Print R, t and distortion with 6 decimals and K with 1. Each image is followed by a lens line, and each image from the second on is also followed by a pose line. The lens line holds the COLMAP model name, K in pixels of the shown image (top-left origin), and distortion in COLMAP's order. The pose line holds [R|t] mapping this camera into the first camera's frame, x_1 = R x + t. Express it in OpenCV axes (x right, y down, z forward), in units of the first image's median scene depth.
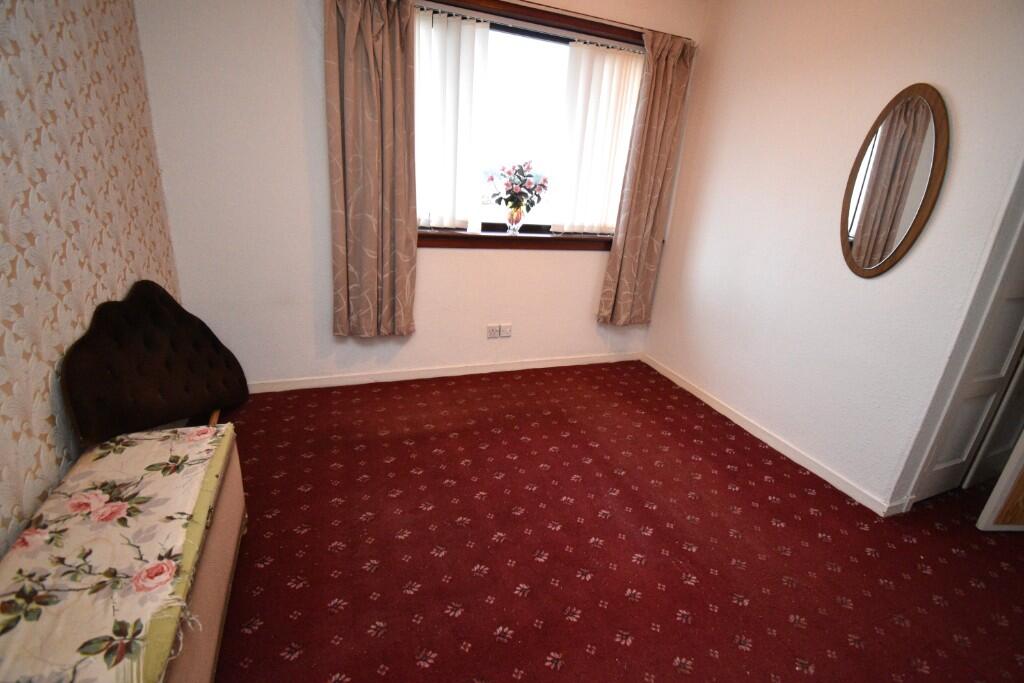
lens RADIAL K [[458.5, 0, 511.0], [0, 458.5, 330.8], [0, 0, 1]] dist [0.000154, -0.000917]
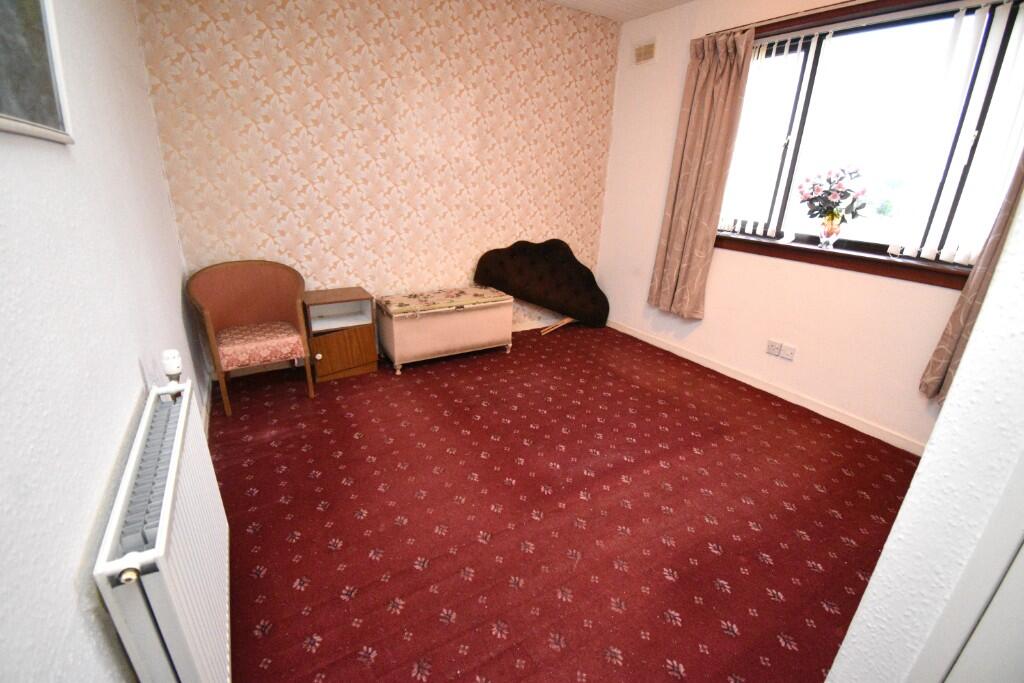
lens RADIAL K [[458.5, 0, 511.3], [0, 458.5, 339.6], [0, 0, 1]] dist [0.000154, -0.000917]
pose [[0.168056, 0.269402, -0.948251, 0.903530], [-0.331226, 0.921438, 0.203082, -0.032498], [0.928465, 0.279956, 0.244086, 0.309713]]
